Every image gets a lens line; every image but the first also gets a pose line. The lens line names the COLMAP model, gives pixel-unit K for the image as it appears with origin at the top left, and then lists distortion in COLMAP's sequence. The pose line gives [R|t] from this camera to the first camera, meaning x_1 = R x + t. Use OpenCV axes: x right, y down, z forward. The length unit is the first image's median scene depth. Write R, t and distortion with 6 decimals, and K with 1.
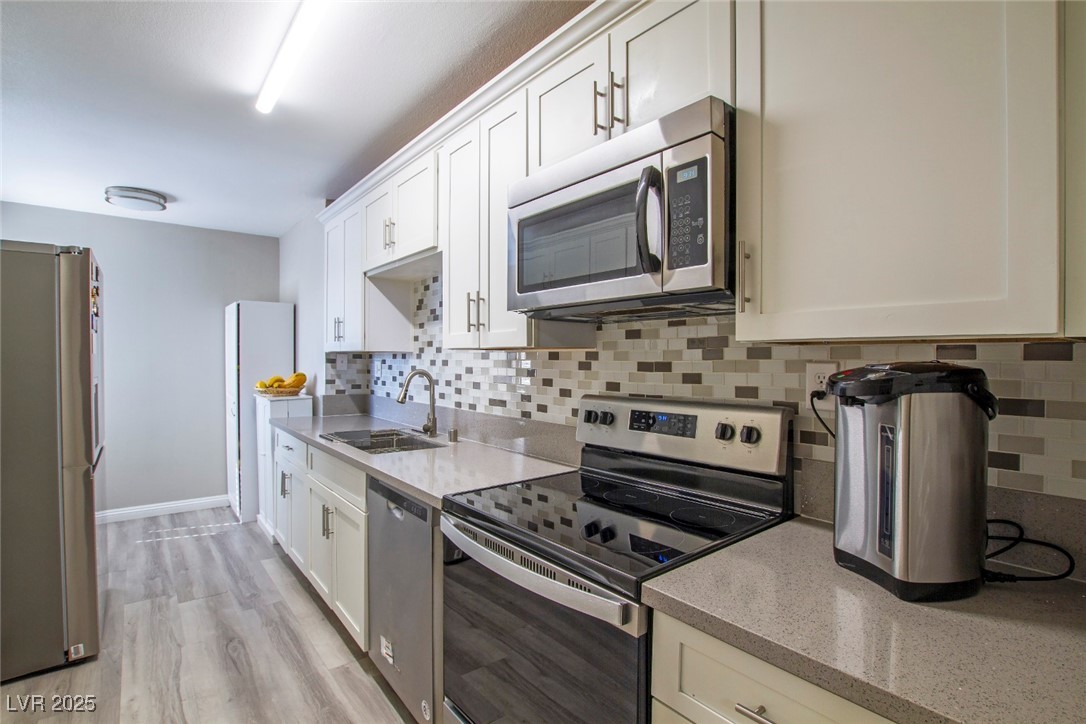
lens RADIAL K [[509.2, 0, 534.8], [0, 509.2, 364.1], [0, 0, 1]] dist [-0.001590, -0.000917]
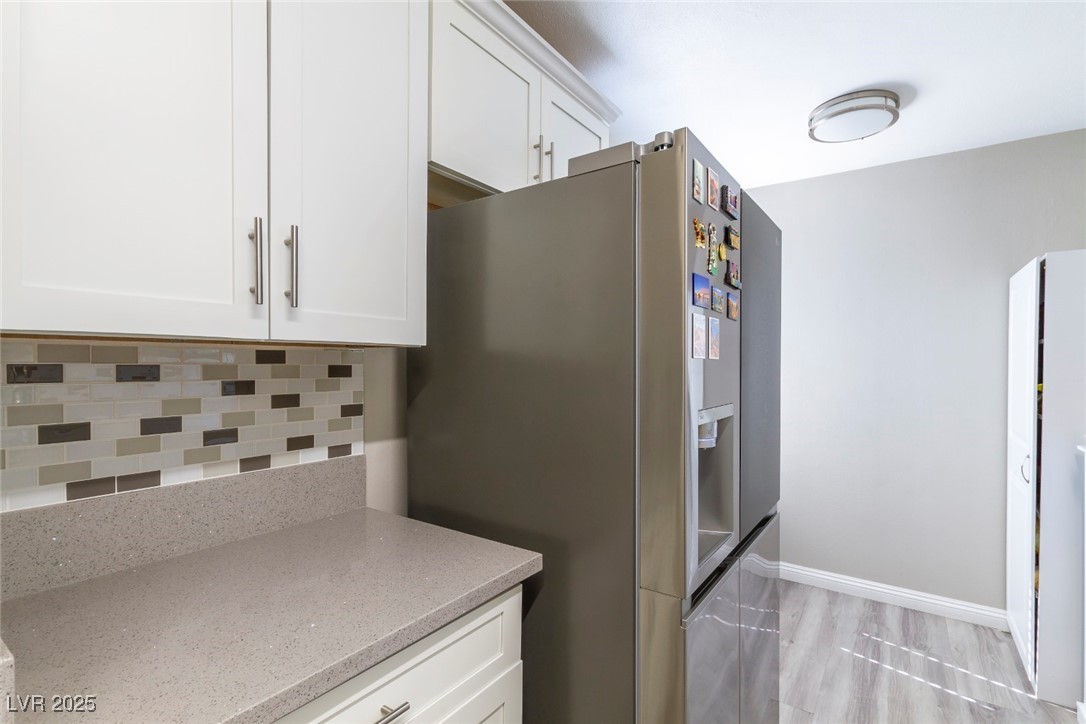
lens RADIAL K [[509.2, 0, 532.5], [0, 509.2, 373.7], [0, 0, 1]] dist [-0.001590, -0.000917]
pose [[0.276692, 0.014227, -0.960853, -0.238857], [-0.014967, 0.999833, 0.010494, -0.005252], [0.960842, 0.011477, 0.276859, 0.379709]]
